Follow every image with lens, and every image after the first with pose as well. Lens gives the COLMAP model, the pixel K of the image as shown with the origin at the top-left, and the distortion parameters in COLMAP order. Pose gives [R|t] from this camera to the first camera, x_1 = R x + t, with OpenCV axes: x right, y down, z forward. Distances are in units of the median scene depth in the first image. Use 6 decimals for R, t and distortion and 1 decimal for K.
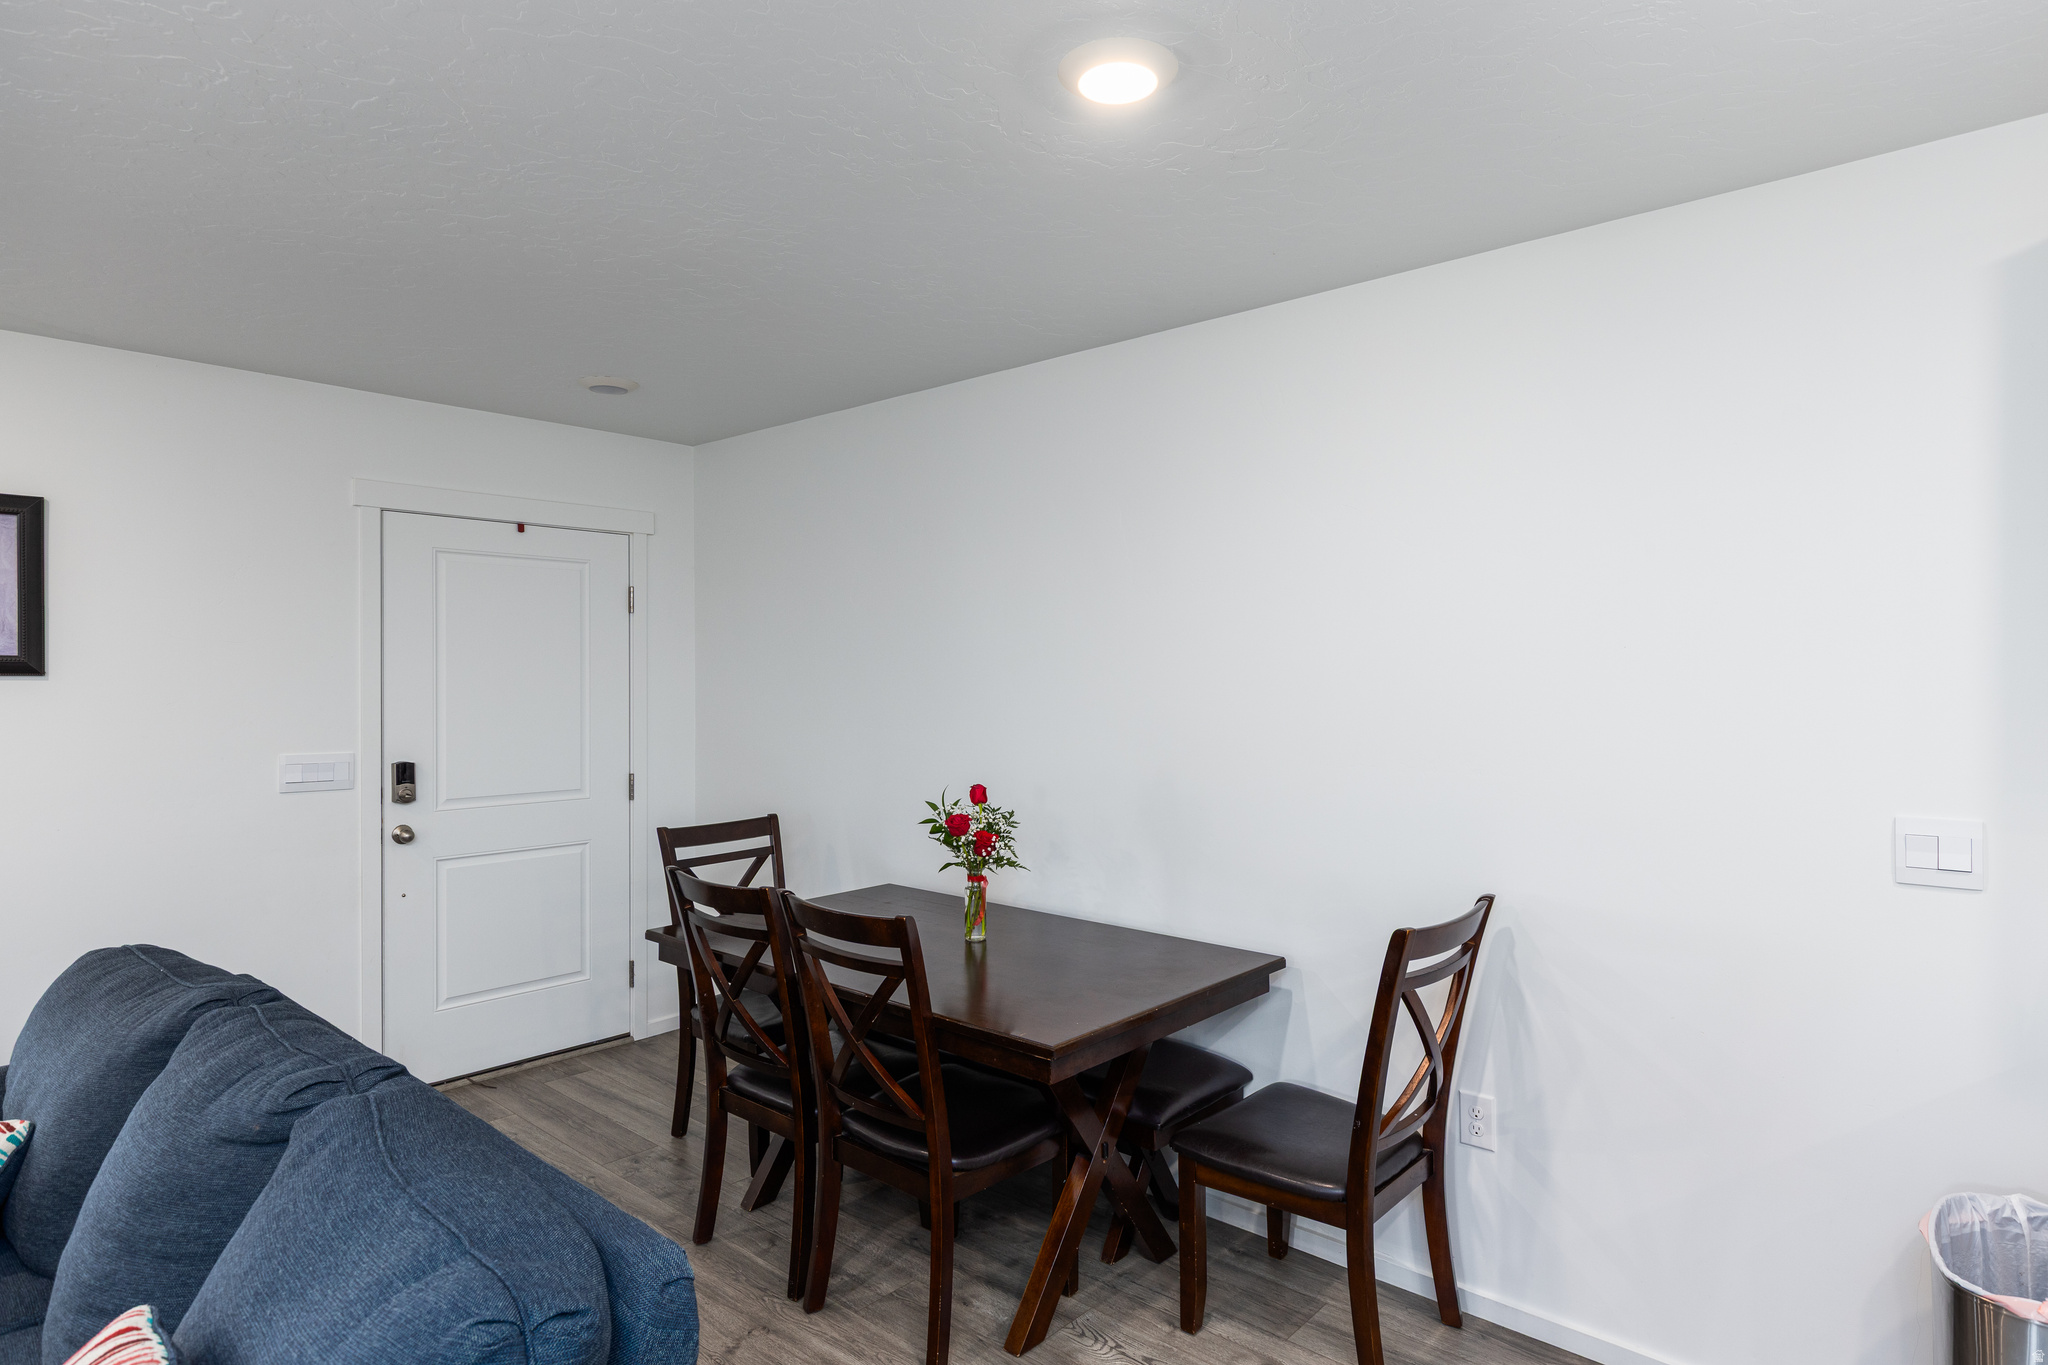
lens RADIAL K [[1143.6, 0, 1036.4], [0, 1143.6, 679.4], [0, 0, 1]] dist [-0.000794, -0.000135]
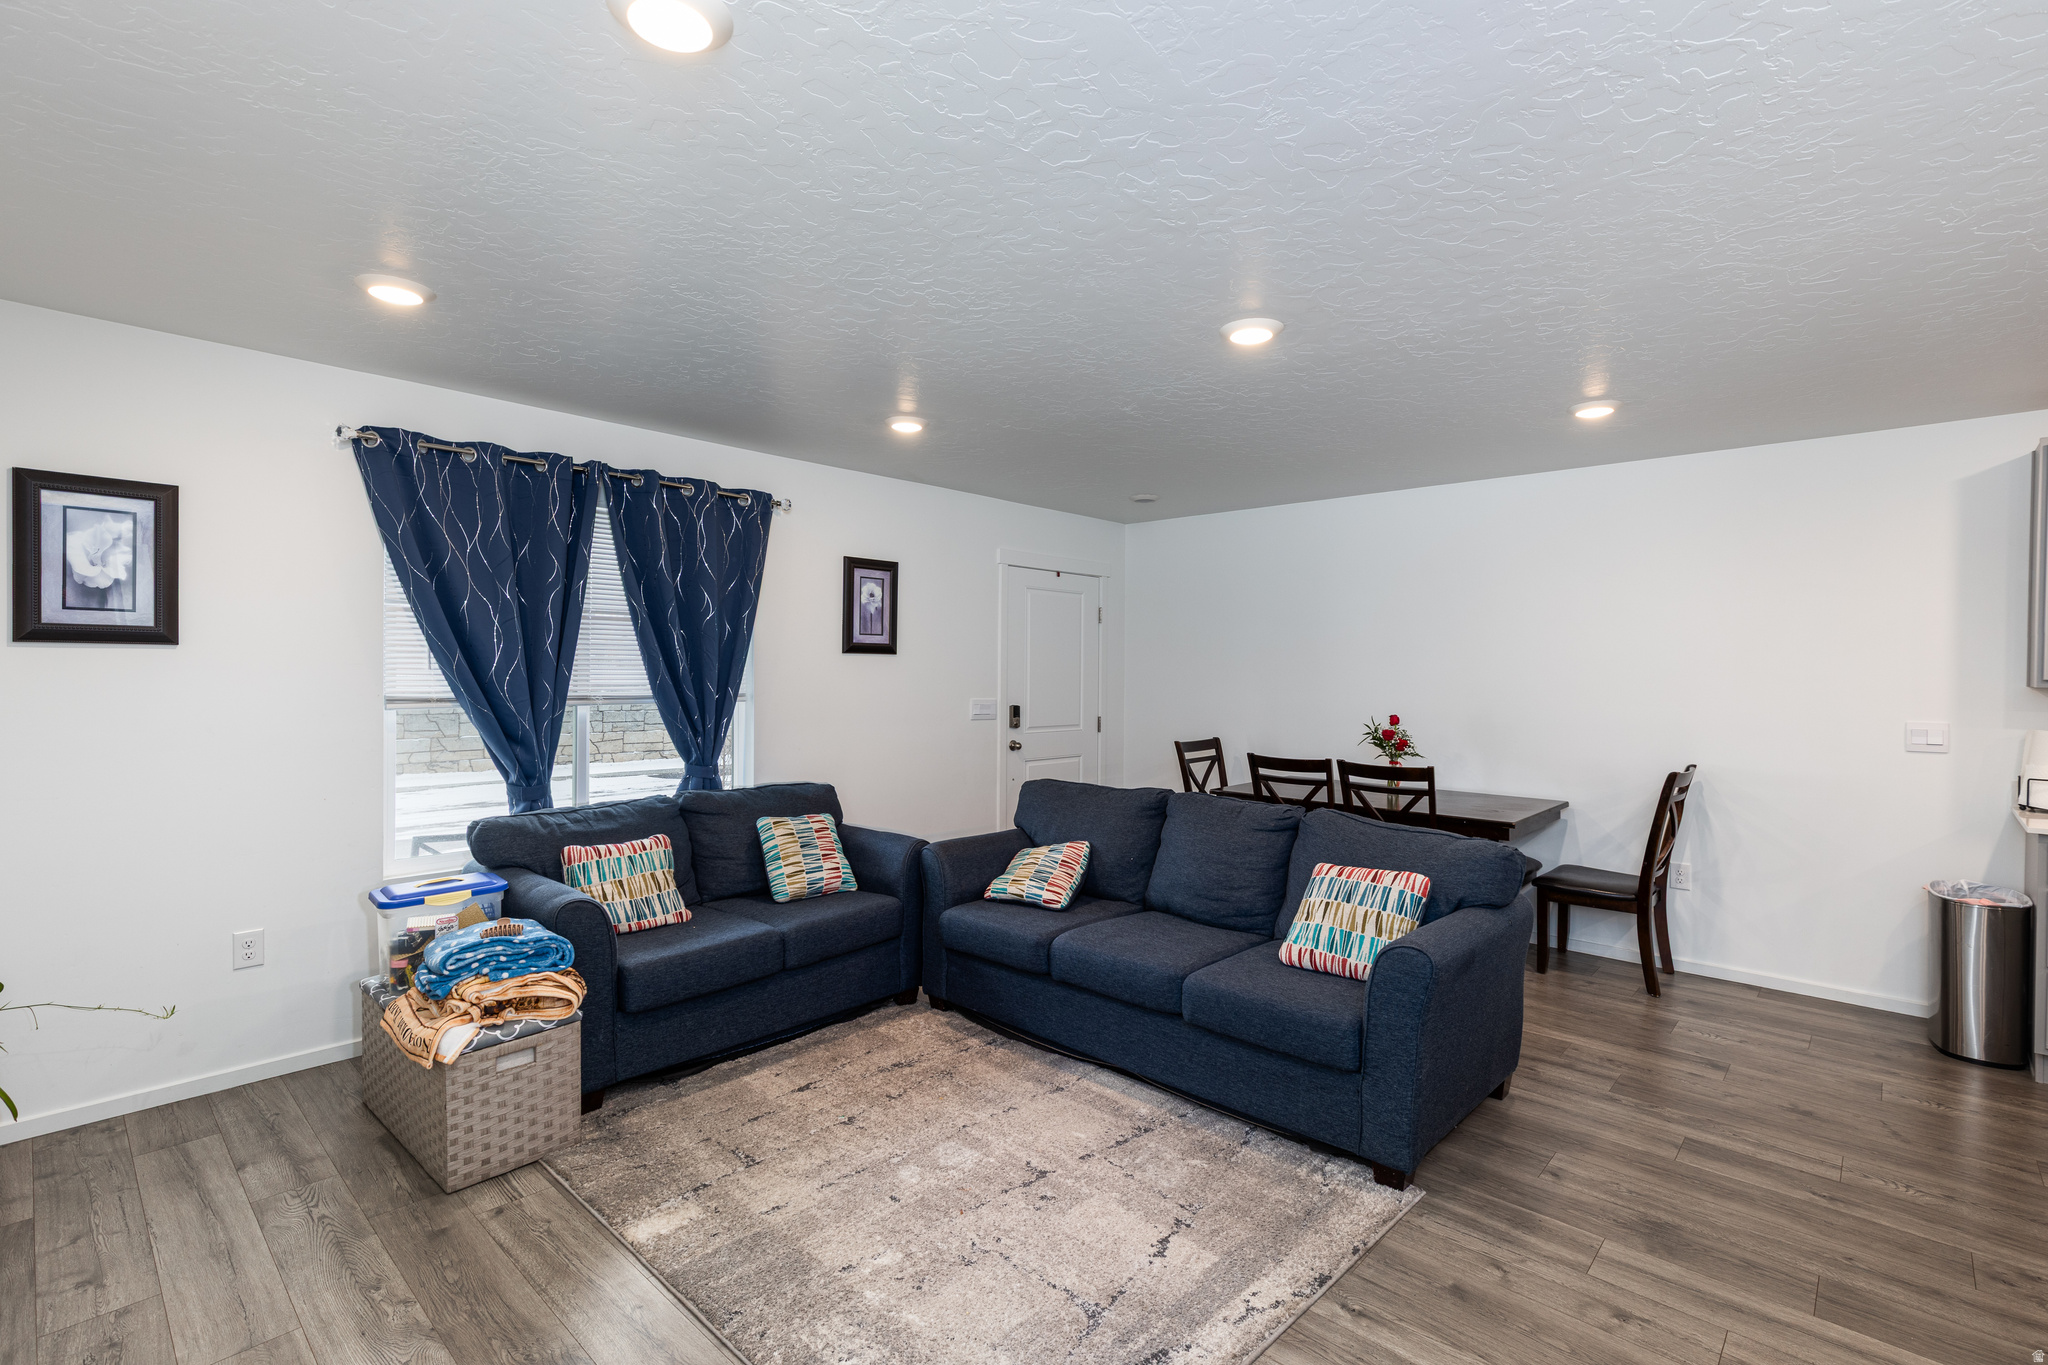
lens RADIAL K [[931.4, 0, 1032.3], [0, 931.4, 680.6], [0, 0, 1]] dist [-0.001371, -0.000228]
pose [[0.999173, 0.010454, -0.039282, -0.717167], [-0.010132, 0.999913, 0.008393, 0.031348], [0.039367, -0.007989, 0.999193, -0.717087]]
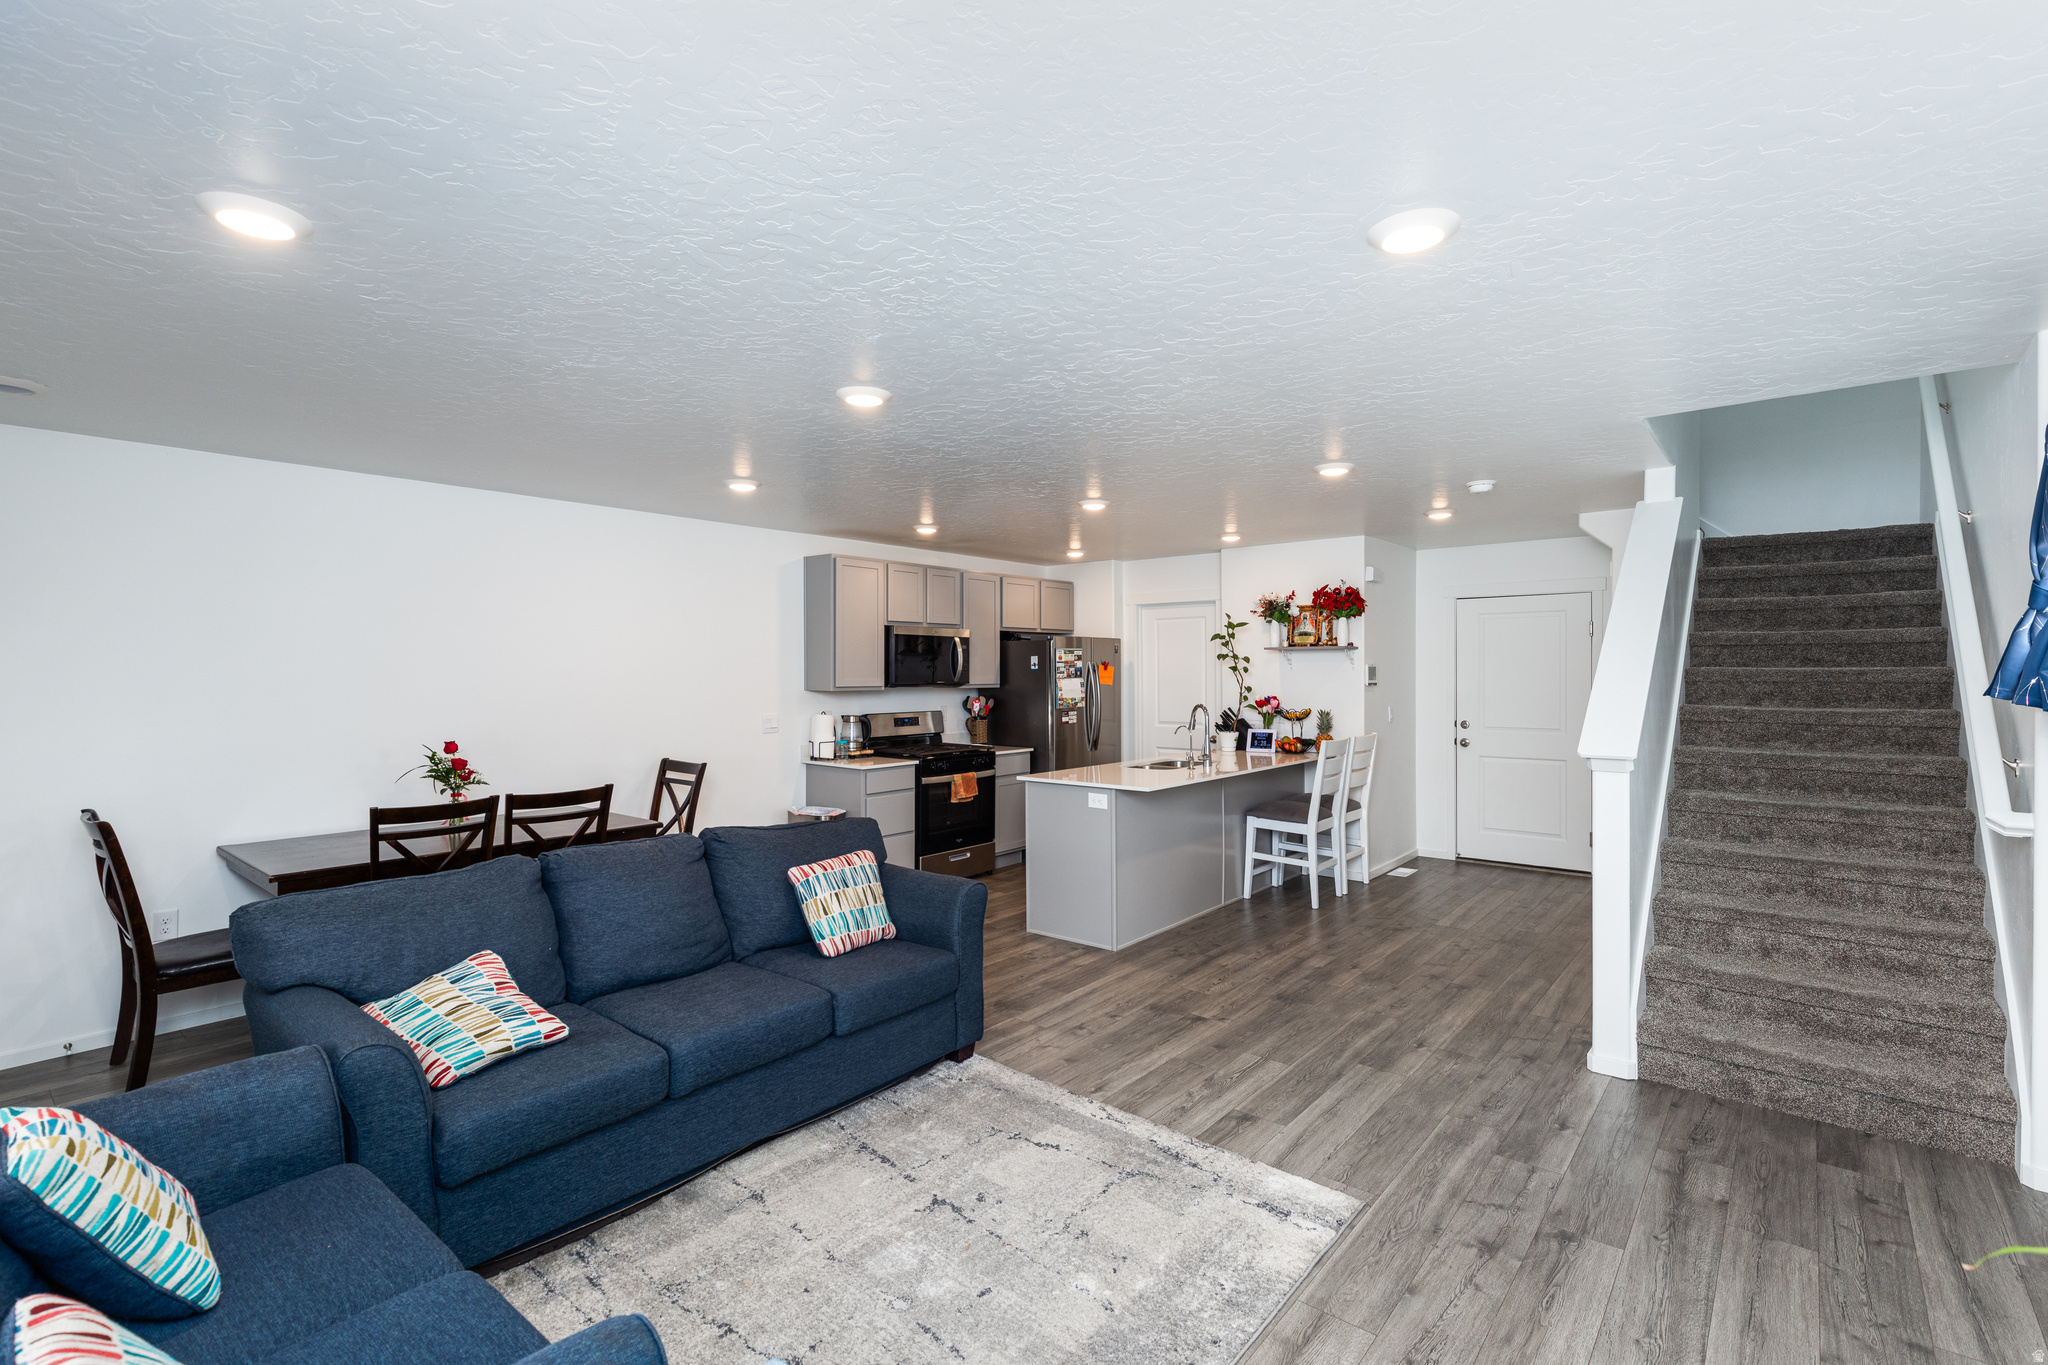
lens RADIAL K [[931.4, 0, 1032.3], [0, 931.4, 680.6], [0, 0, 1]] dist [-0.001371, -0.000228]
pose [[-0.019554, -0.008832, 0.999770, -1.724779], [0.008228, 0.999926, 0.008995, -0.004570], [-0.999775, 0.008402, -0.019480, 0.170601]]
